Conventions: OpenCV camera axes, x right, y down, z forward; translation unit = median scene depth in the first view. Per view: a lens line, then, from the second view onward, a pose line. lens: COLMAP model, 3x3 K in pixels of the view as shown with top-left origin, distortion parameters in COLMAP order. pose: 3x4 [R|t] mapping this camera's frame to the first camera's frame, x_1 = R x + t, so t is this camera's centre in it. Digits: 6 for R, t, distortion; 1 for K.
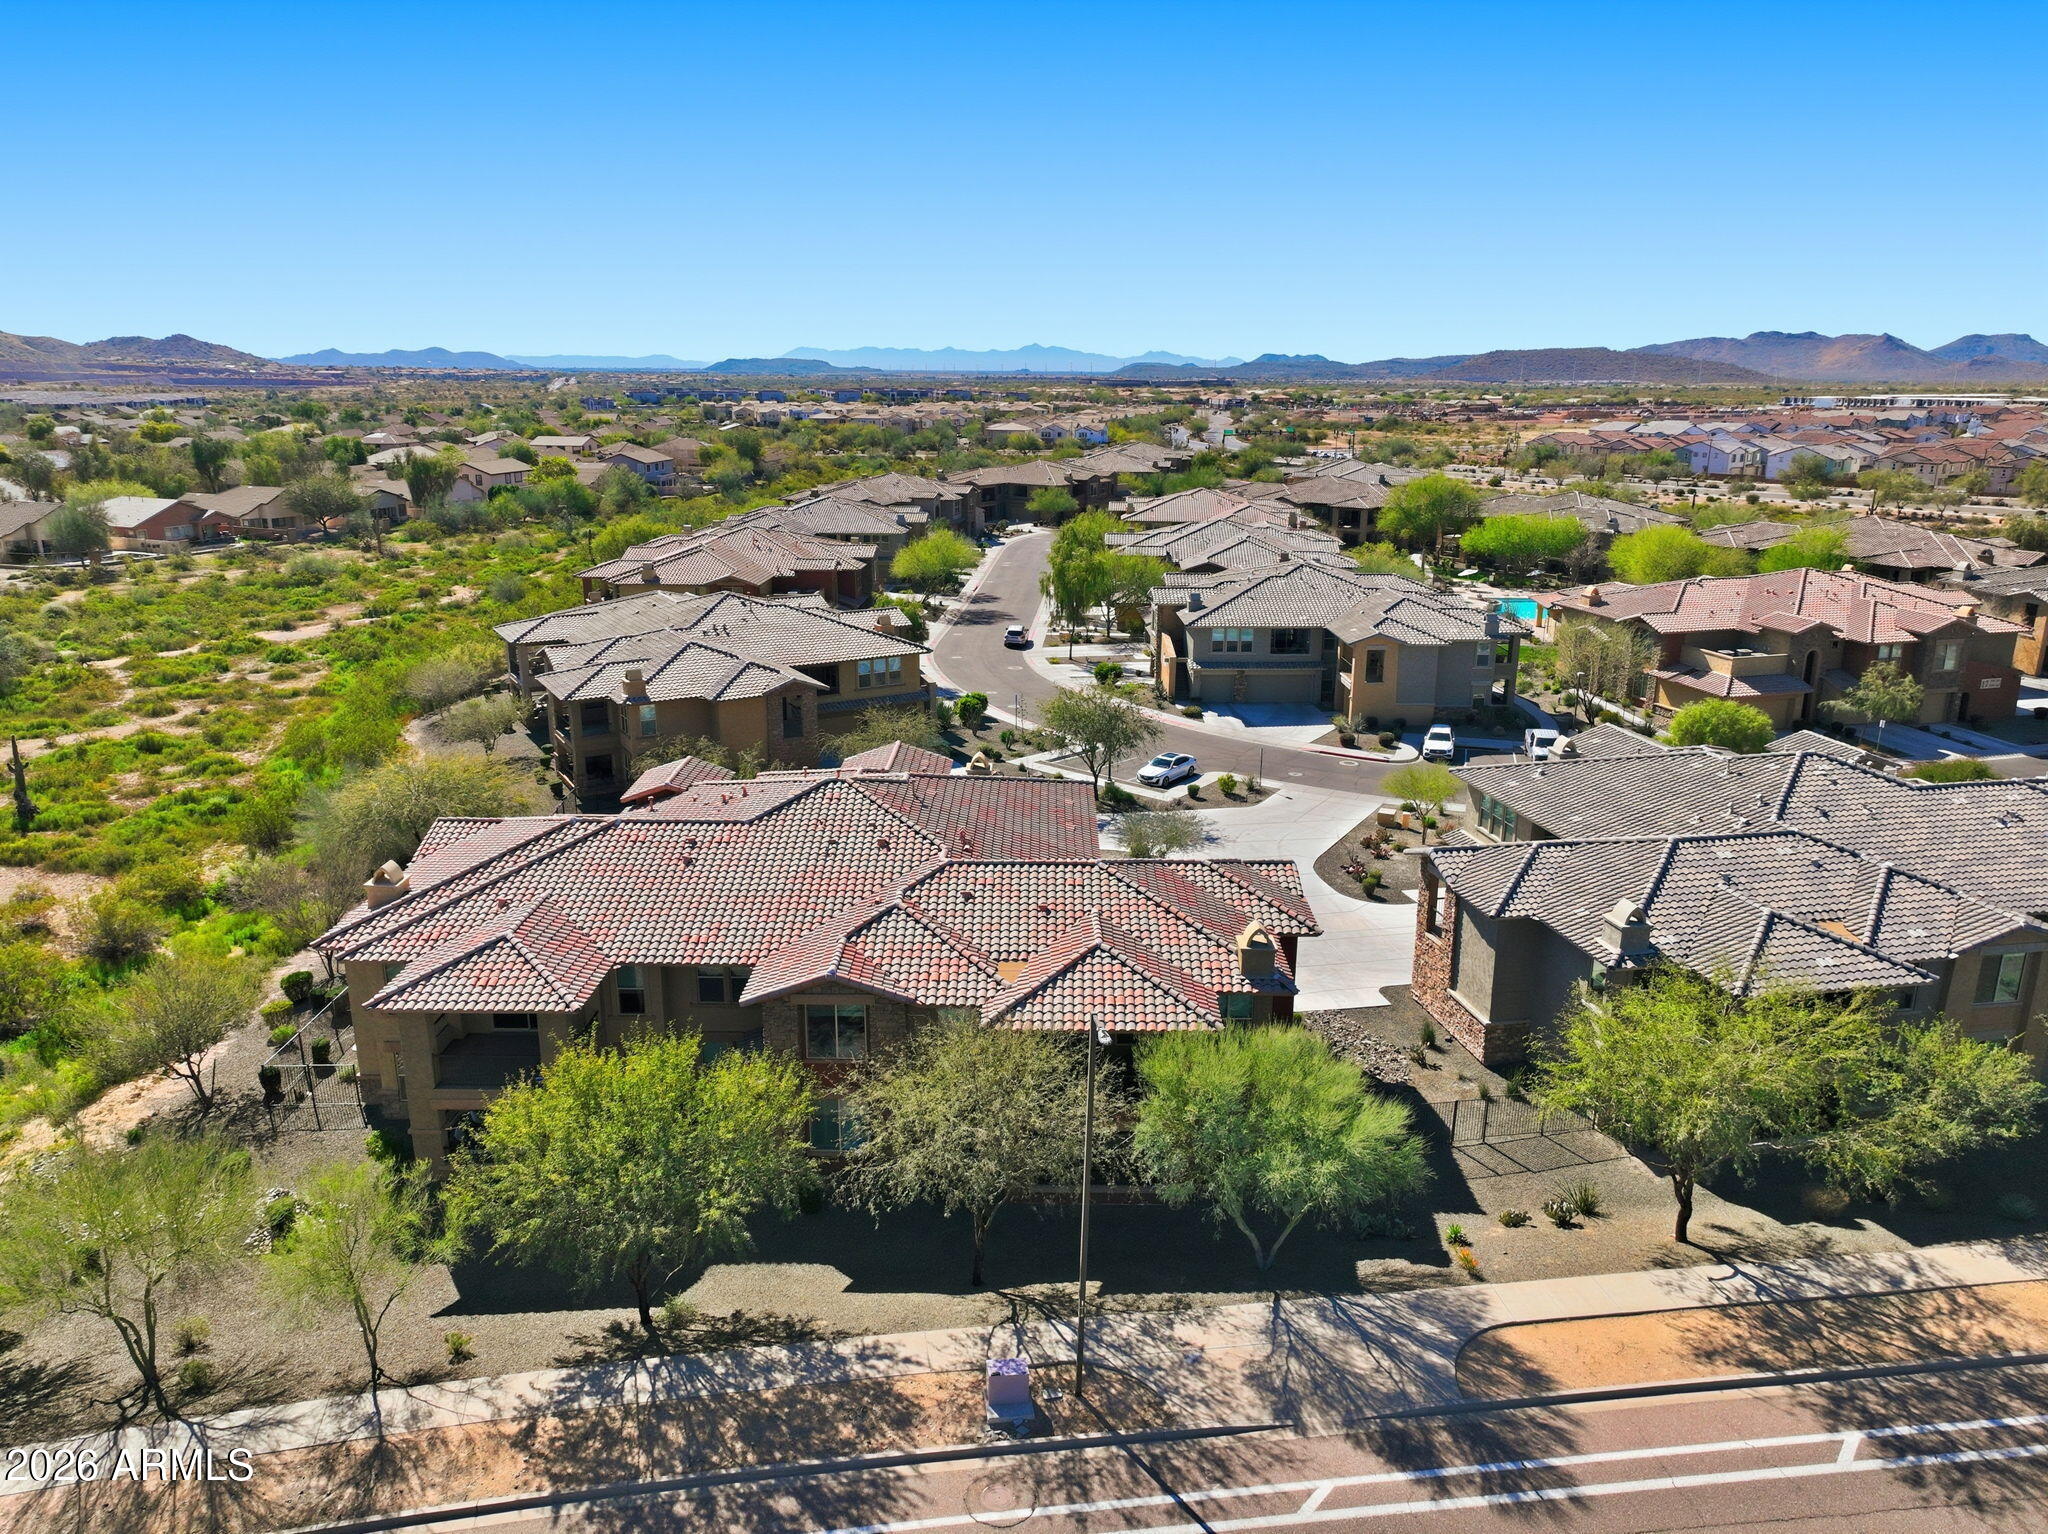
lens RADIAL K [[1447.1, 0, 1032.5], [0, 1447.1, 765.5], [0, 0, 1]] dist [-0.003349, 0.020660]
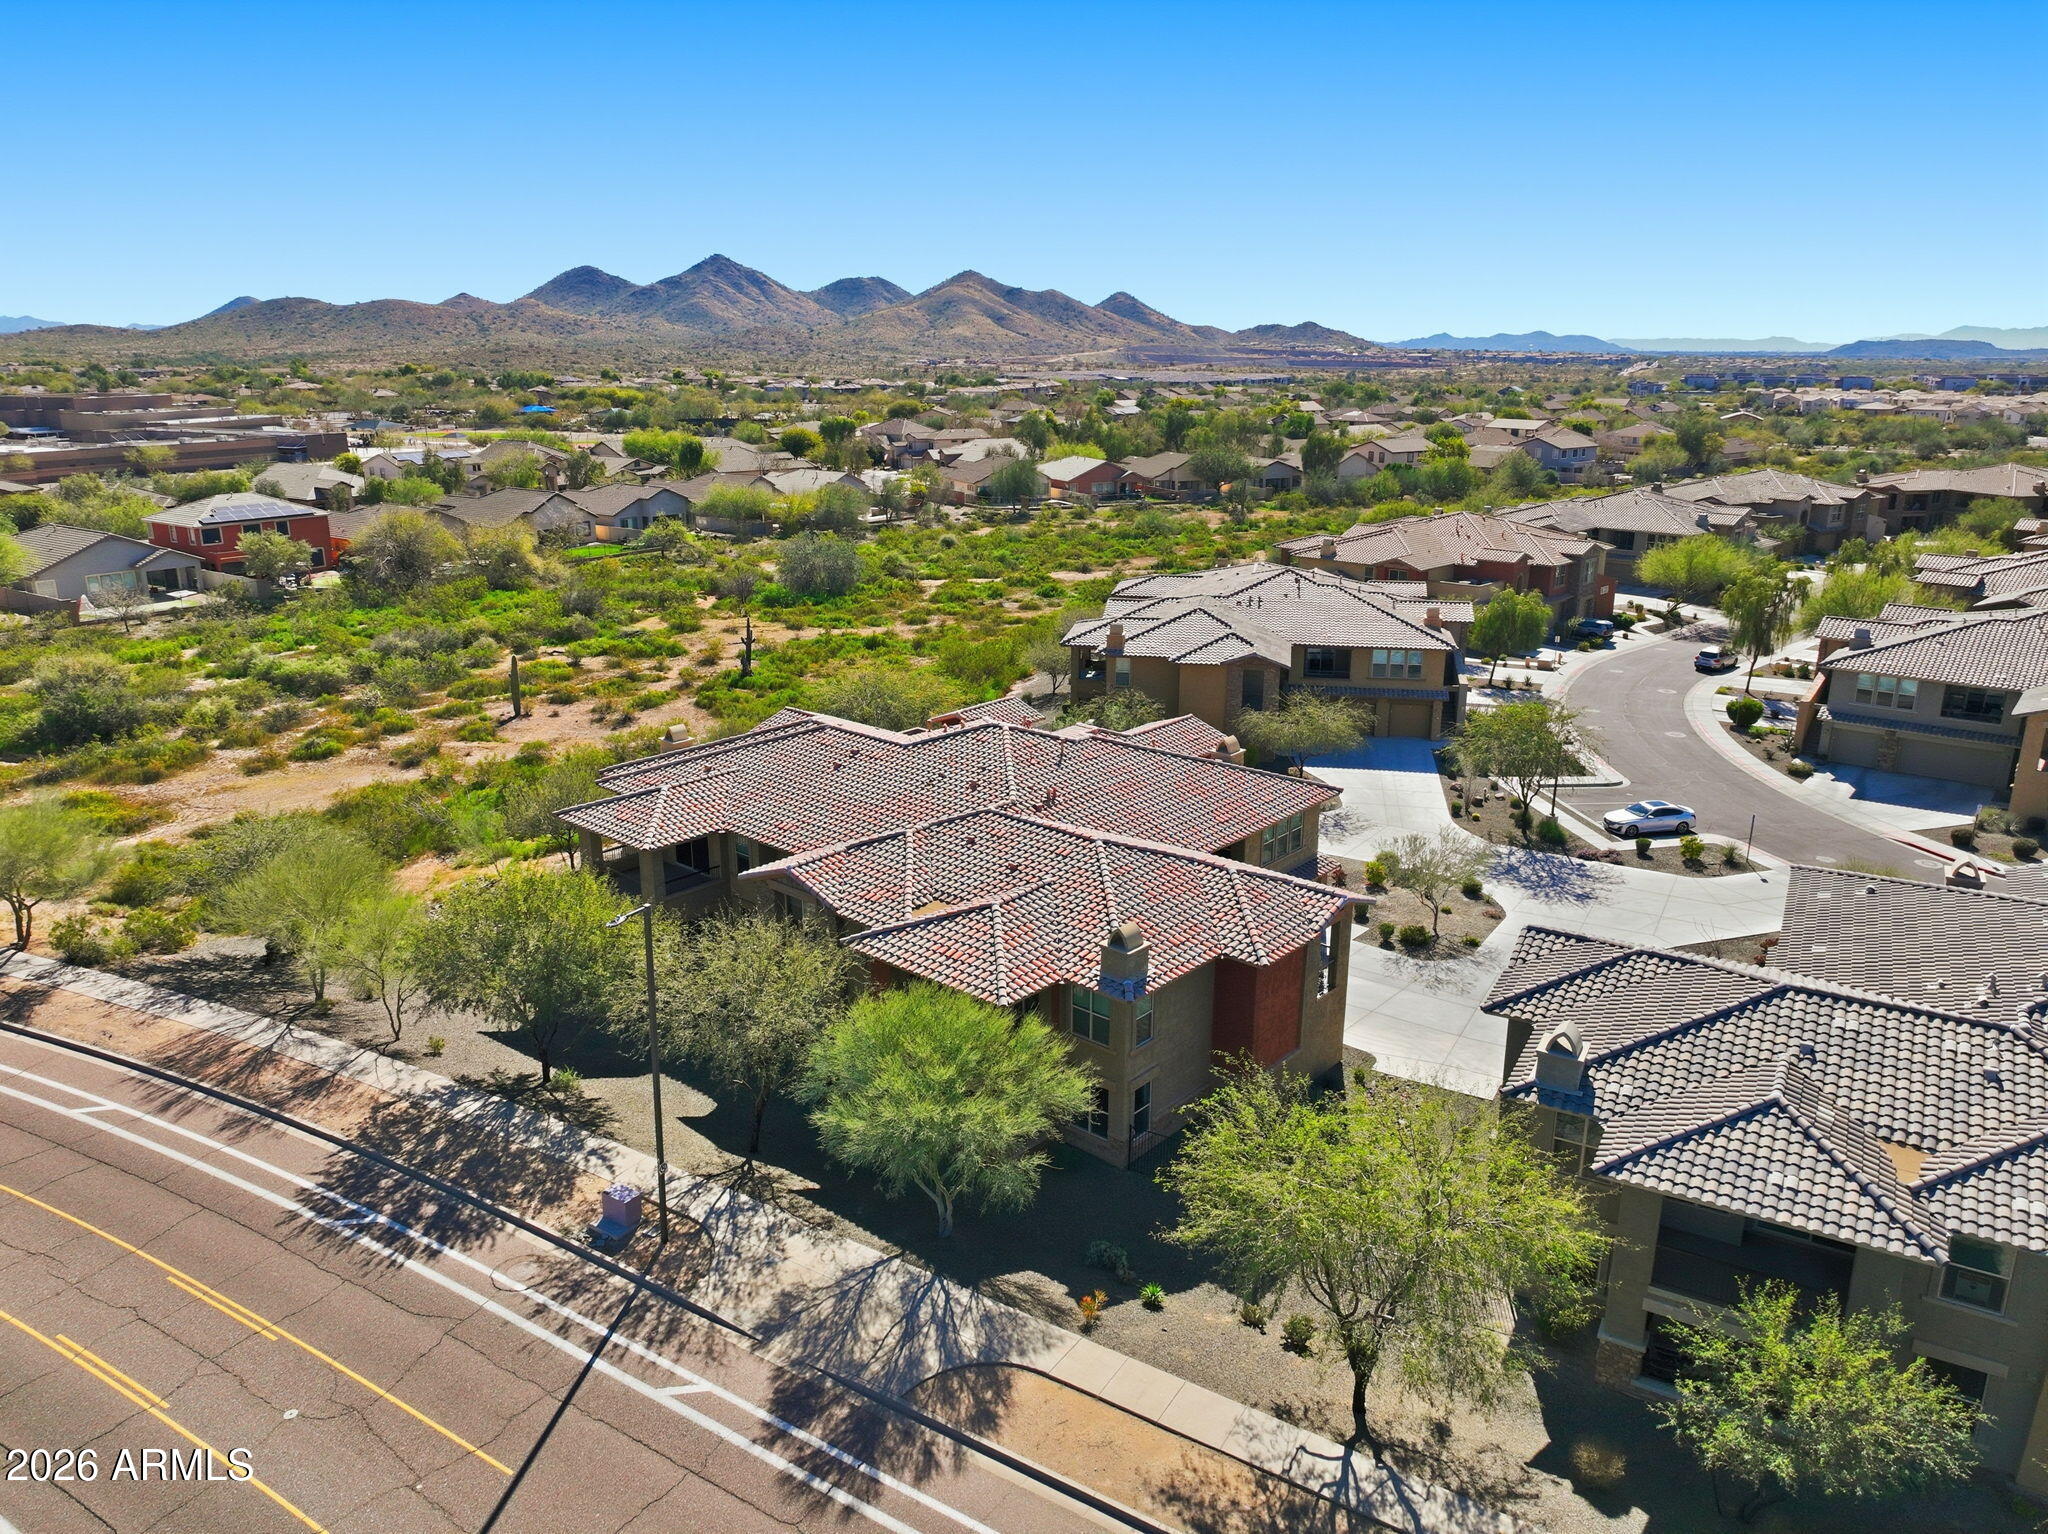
lens RADIAL K [[1447.1, 0, 1028.7], [0, 1447.1, 772.4], [0, 0, 1]] dist [-0.003349, 0.020660]
pose [[0.759256, 0.183893, -0.624271, 0.375214], [-0.174529, 0.981645, 0.076899, -0.028486], [0.626953, 0.050567, 0.777414, 0.113478]]
